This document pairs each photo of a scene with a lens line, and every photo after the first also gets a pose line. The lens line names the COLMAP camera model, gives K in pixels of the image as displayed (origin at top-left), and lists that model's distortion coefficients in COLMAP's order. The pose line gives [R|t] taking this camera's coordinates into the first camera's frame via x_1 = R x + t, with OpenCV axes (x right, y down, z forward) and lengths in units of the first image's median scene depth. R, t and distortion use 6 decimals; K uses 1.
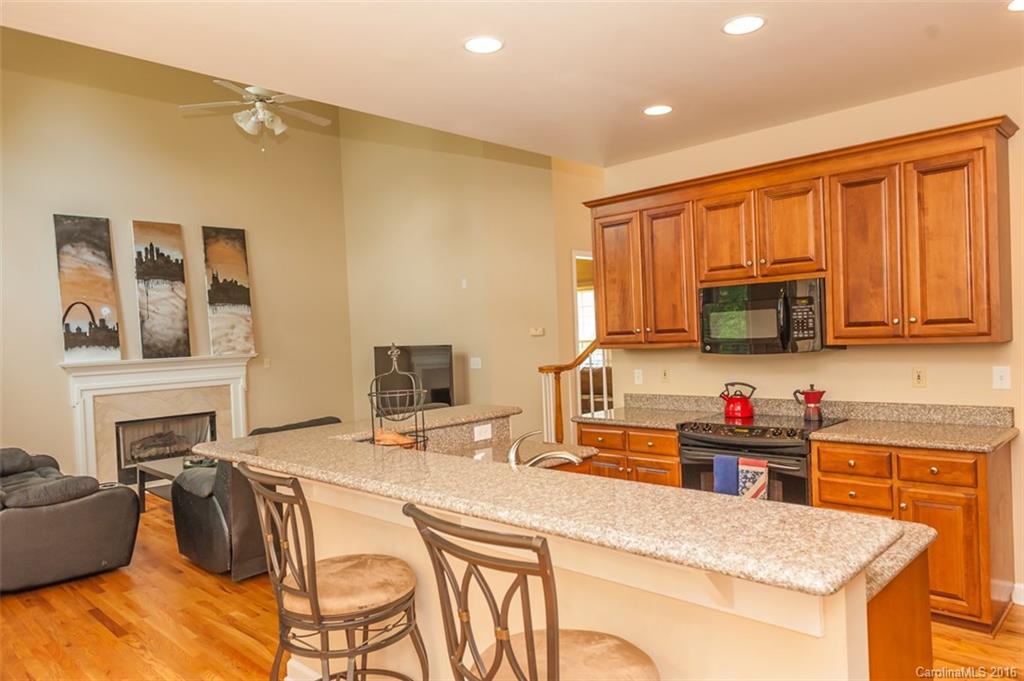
lens RADIAL K [[701.9, 0, 512.0], [0, 701.9, 340.5], [0, 0, 1]] dist [-0.000088, 0.000090]
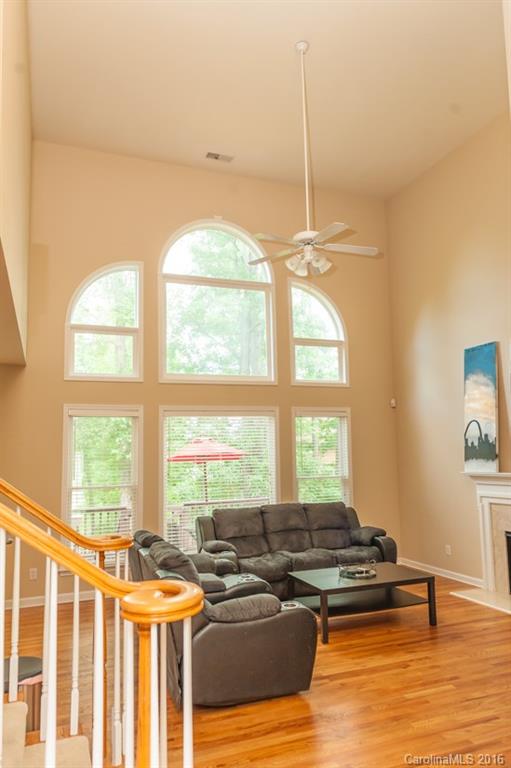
lens RADIAL K [[526.4, 0, 255.5], [0, 526.4, 384.0], [0, 0, 1]] dist [-0.000088, 0.000090]
pose [[-0.410917, -0.080162, -0.908142, 0.508996], [0.029064, 0.994469, -0.100933, -0.054503], [0.911209, -0.067870, -0.406315, 1.546781]]
